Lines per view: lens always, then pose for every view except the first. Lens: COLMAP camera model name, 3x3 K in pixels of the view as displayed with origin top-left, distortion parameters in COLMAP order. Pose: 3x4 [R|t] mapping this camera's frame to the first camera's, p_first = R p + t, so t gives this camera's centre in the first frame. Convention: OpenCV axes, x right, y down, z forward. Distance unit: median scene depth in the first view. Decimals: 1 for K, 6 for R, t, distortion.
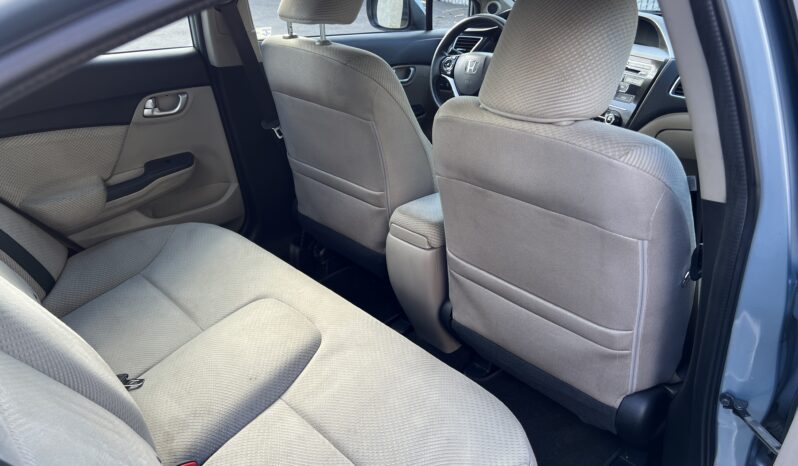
lens RADIAL K [[594.8, 0, 399.0], [0, 594.8, 233.0], [0, 0, 1]] dist [0.069437, -0.112050]
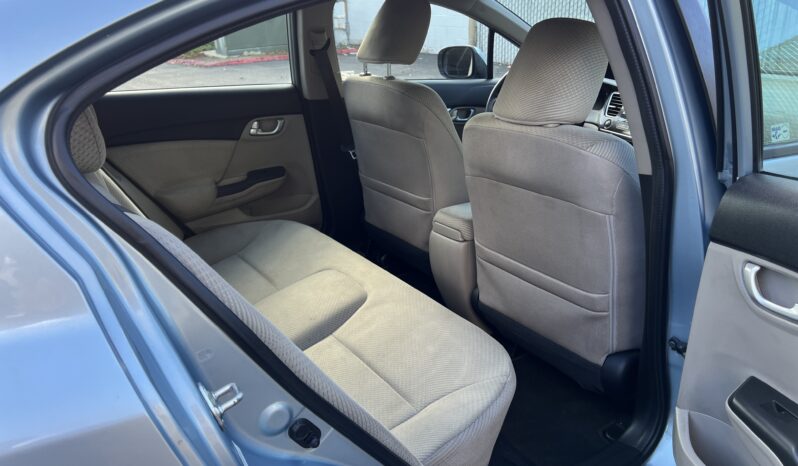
lens RADIAL K [[594.8, 0, 399.0], [0, 594.8, 233.0], [0, 0, 1]] dist [0.069437, -0.112050]
pose [[0.988326, 0.049536, -0.144077, 0.098540], [-0.063987, 0.993180, -0.097461, 0.138809], [0.138266, 0.105542, 0.984755, -0.224759]]
